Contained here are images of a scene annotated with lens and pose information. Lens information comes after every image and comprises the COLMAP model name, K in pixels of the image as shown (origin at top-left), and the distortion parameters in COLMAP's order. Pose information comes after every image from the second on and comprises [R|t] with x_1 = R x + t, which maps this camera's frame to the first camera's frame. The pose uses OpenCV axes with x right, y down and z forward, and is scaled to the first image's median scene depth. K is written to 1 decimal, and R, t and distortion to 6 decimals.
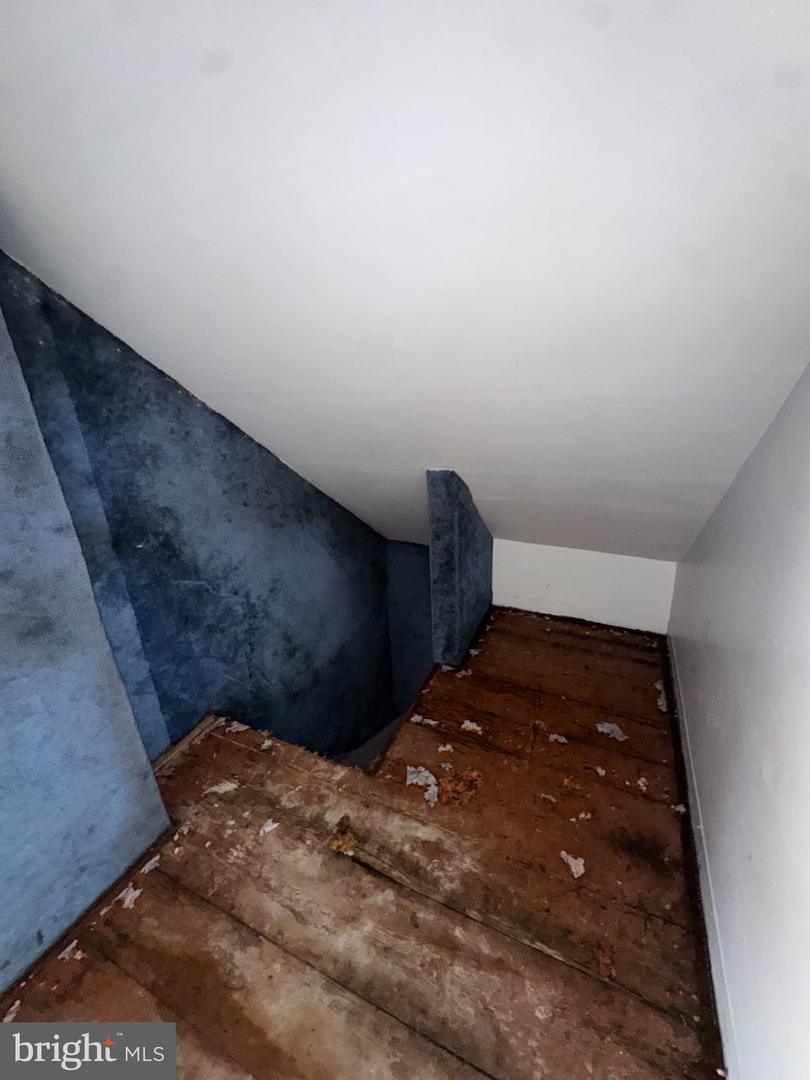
lens RADIAL K [[439.7, 0, 405.9], [0, 439.7, 539.2], [0, 0, 1]] dist [0.004571, -0.000211]
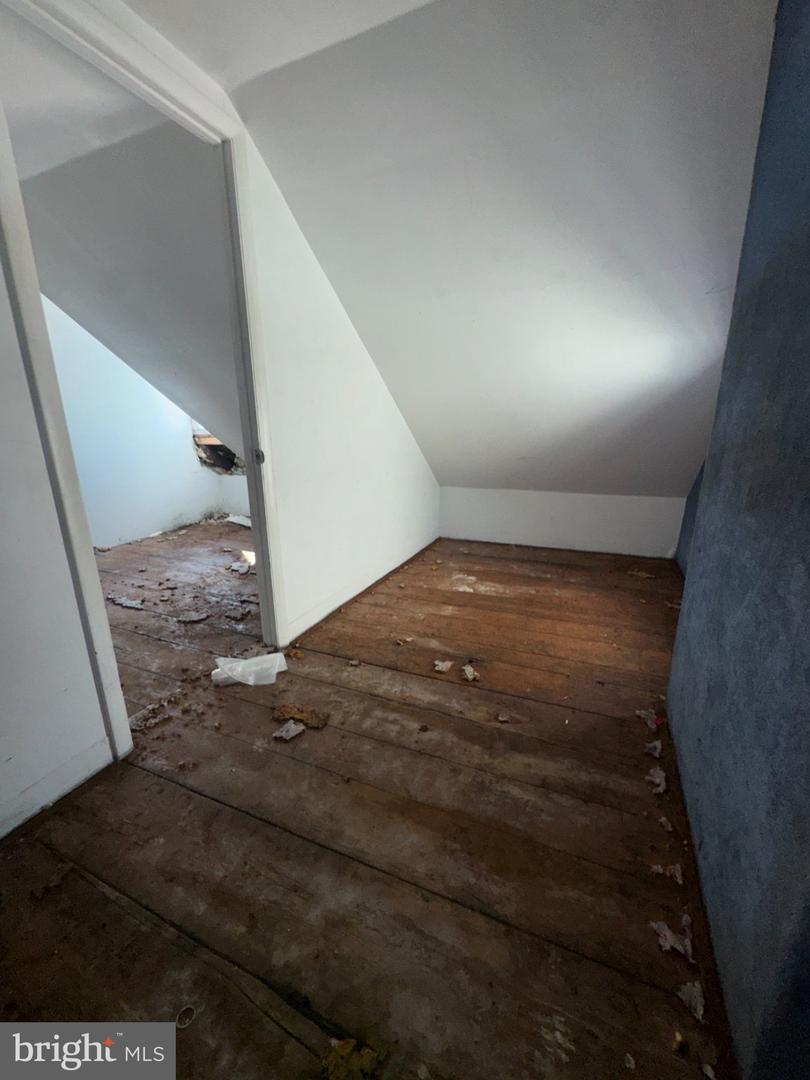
lens RADIAL K [[439.7, 0, 405.1], [0, 439.7, 539.9], [0, 0, 1]] dist [0.004571, -0.000211]
pose [[-0.998170, 0.060433, 0.002009, -0.279743], [0.050775, 0.819672, 0.570579, -0.079964], [0.032836, 0.569637, -0.821241, 1.252330]]
